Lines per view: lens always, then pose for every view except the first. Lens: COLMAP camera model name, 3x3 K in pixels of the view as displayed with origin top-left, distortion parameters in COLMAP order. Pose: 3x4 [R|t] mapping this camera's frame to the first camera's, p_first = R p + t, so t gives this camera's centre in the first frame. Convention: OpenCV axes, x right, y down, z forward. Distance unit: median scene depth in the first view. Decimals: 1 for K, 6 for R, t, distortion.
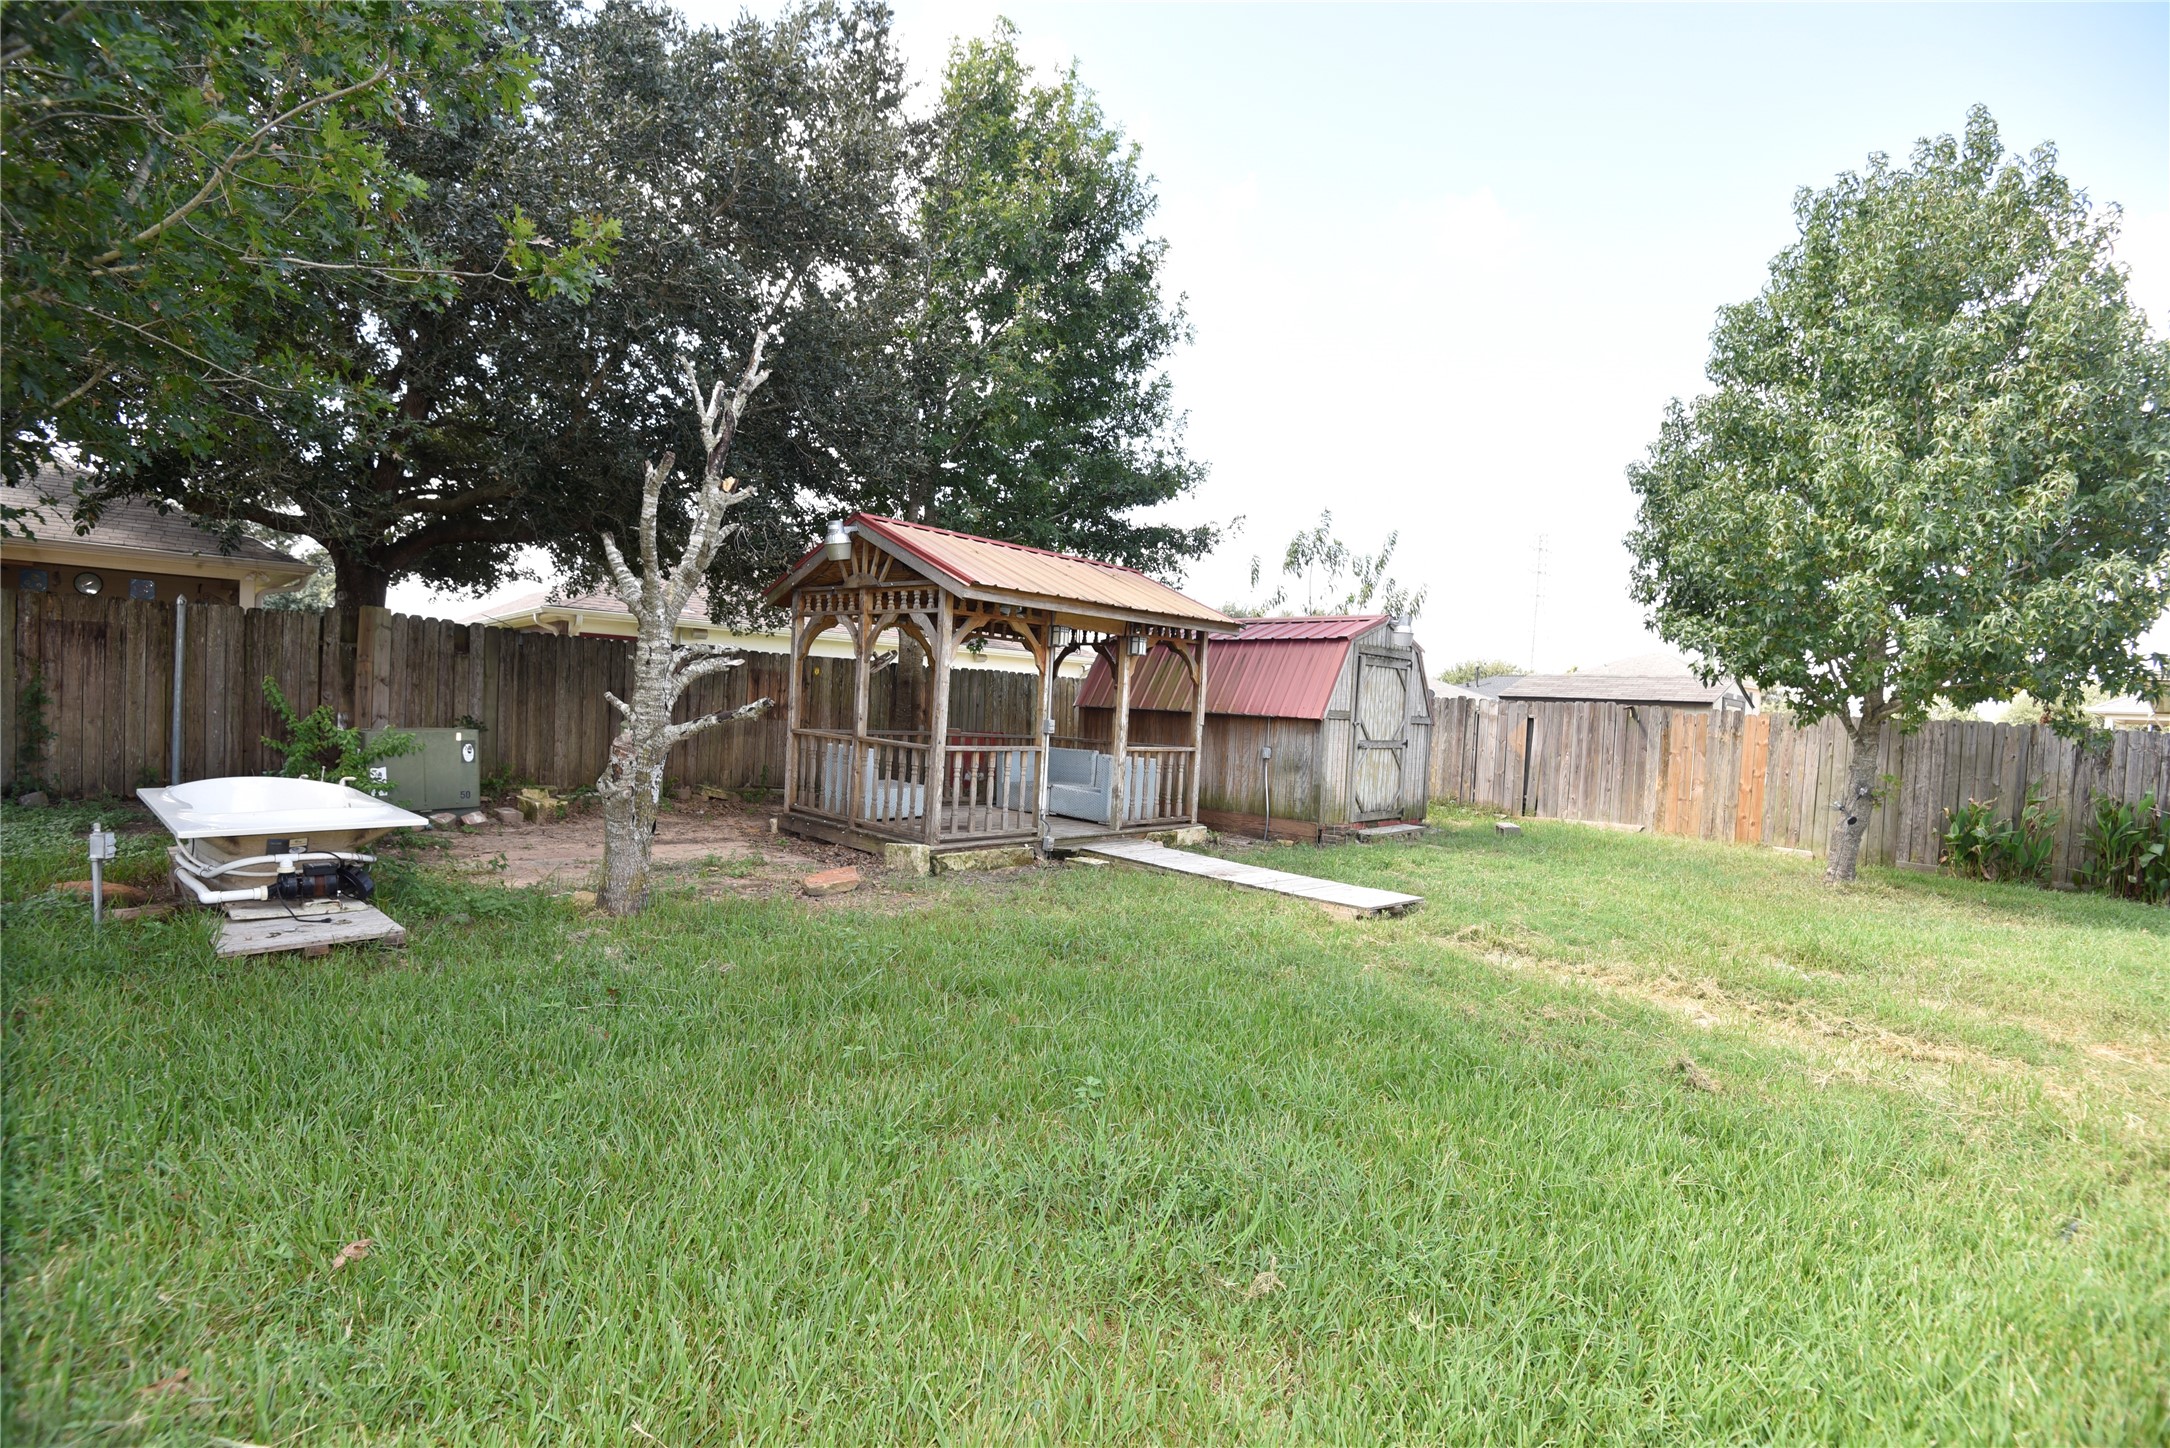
lens RADIAL K [[1003.0, 0, 1083.1], [0, 1003.0, 731.4], [0, 0, 1]] dist [-0.023284, -0.013872]
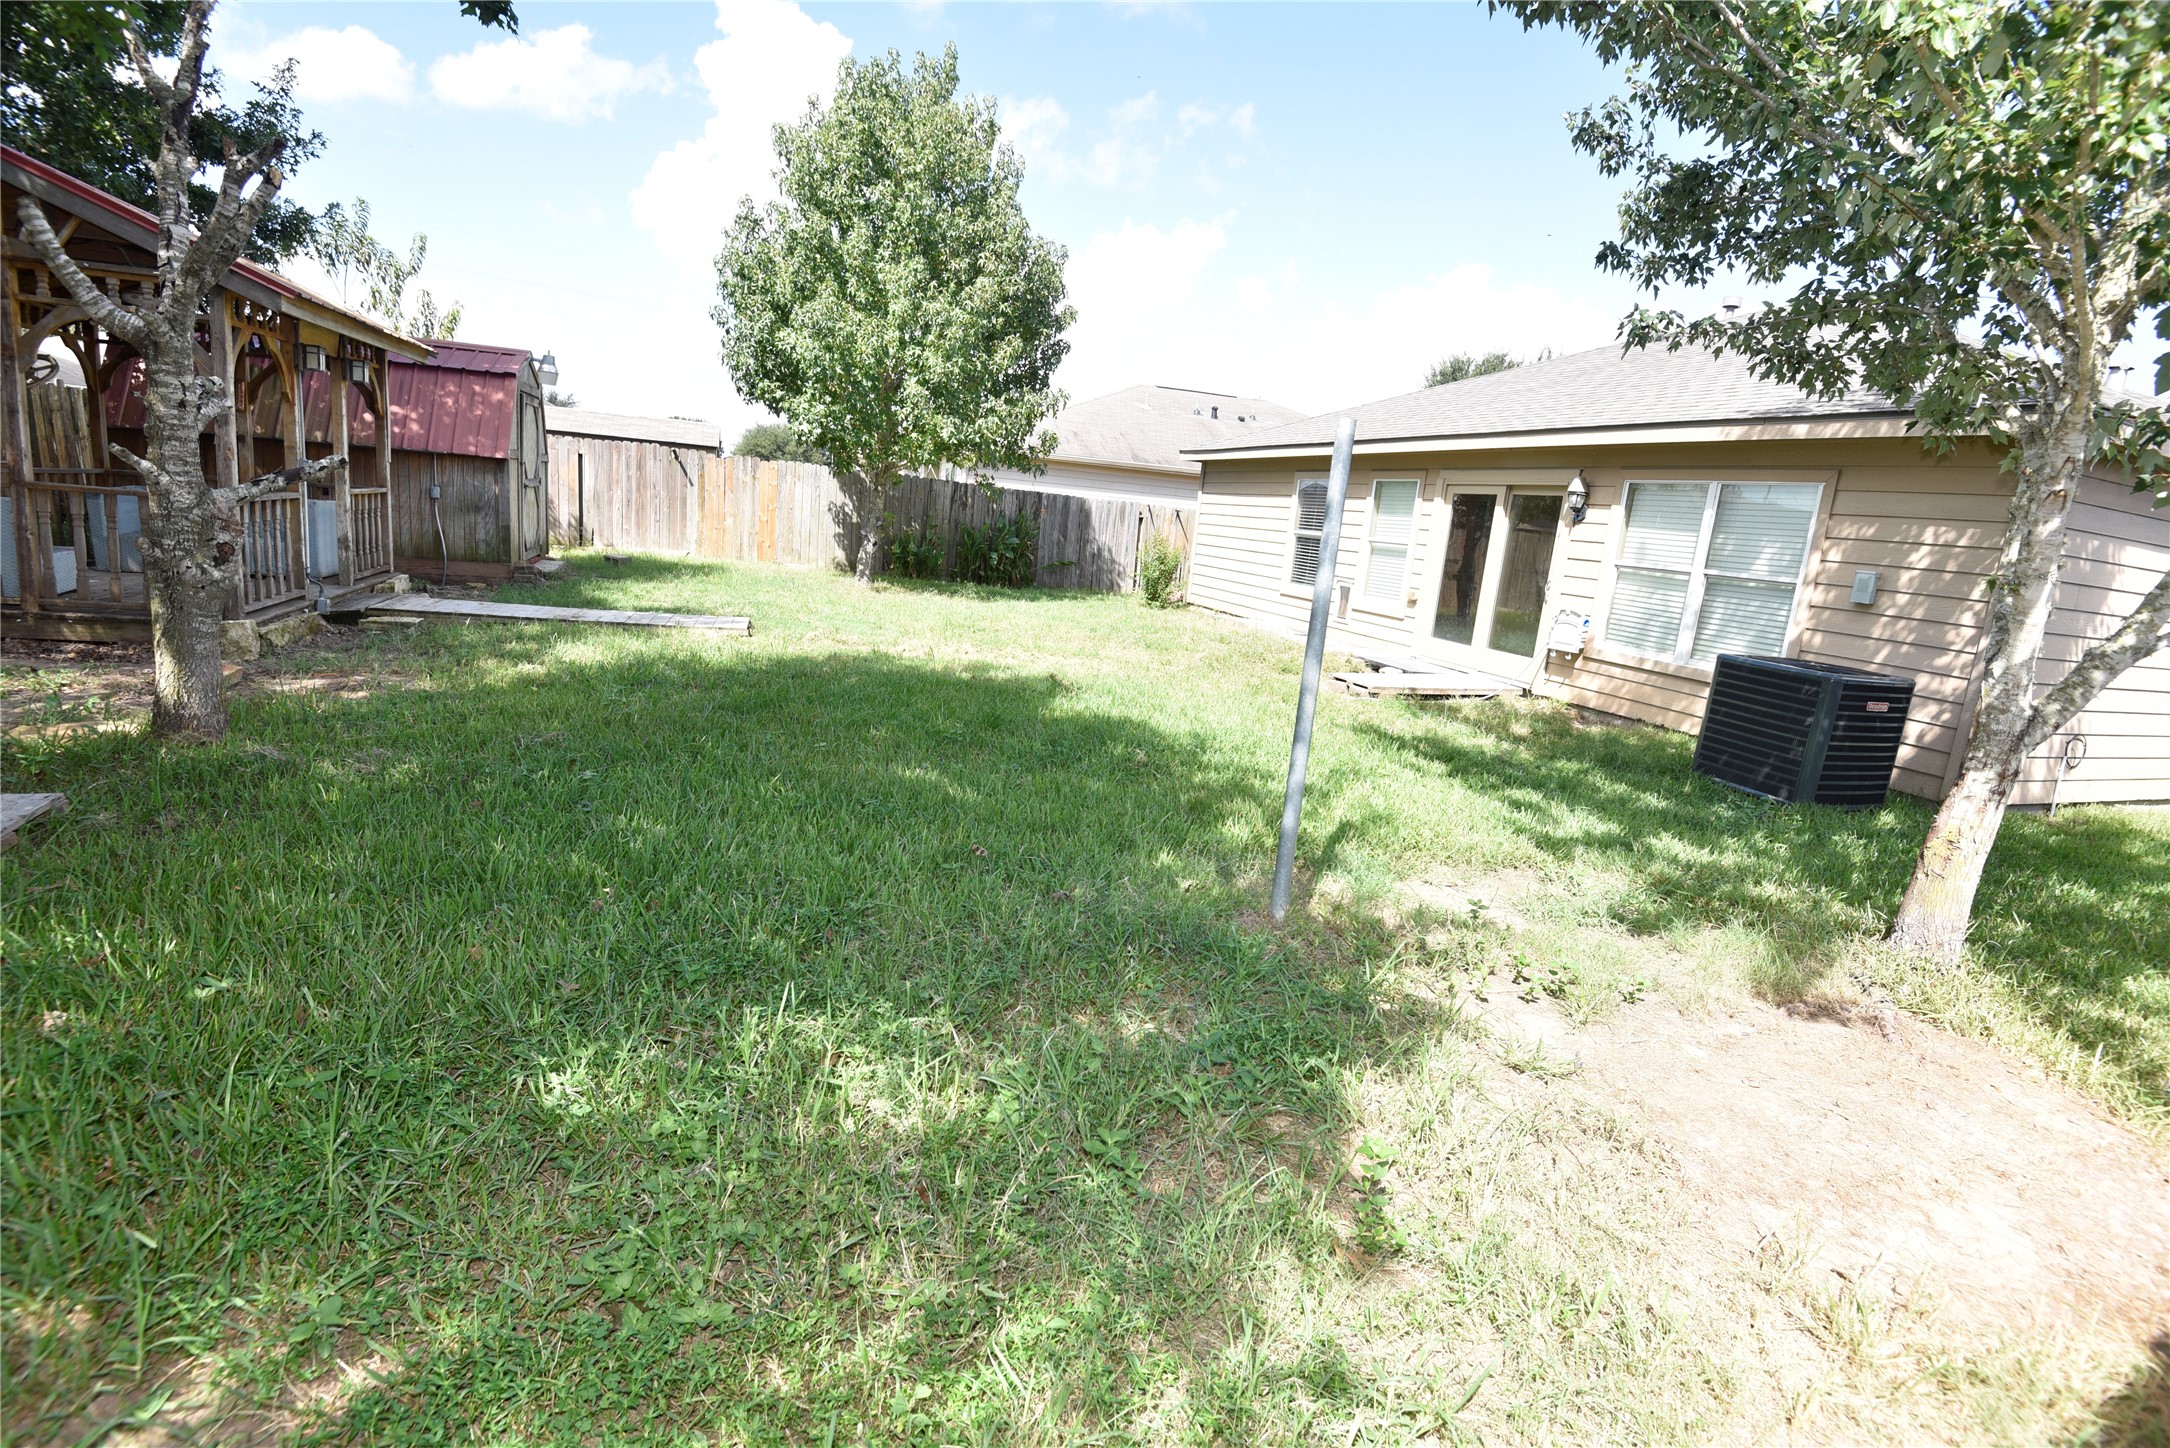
lens RADIAL K [[1003.0, 0, 1087.2], [0, 1003.0, 720.5], [0, 0, 1]] dist [-0.023284, -0.013872]
pose [[0.438706, -0.191215, 0.878051, -0.418635], [-0.052238, 0.970020, 0.237343, -0.023831], [-0.897111, -0.149991, 0.415565, 0.024683]]
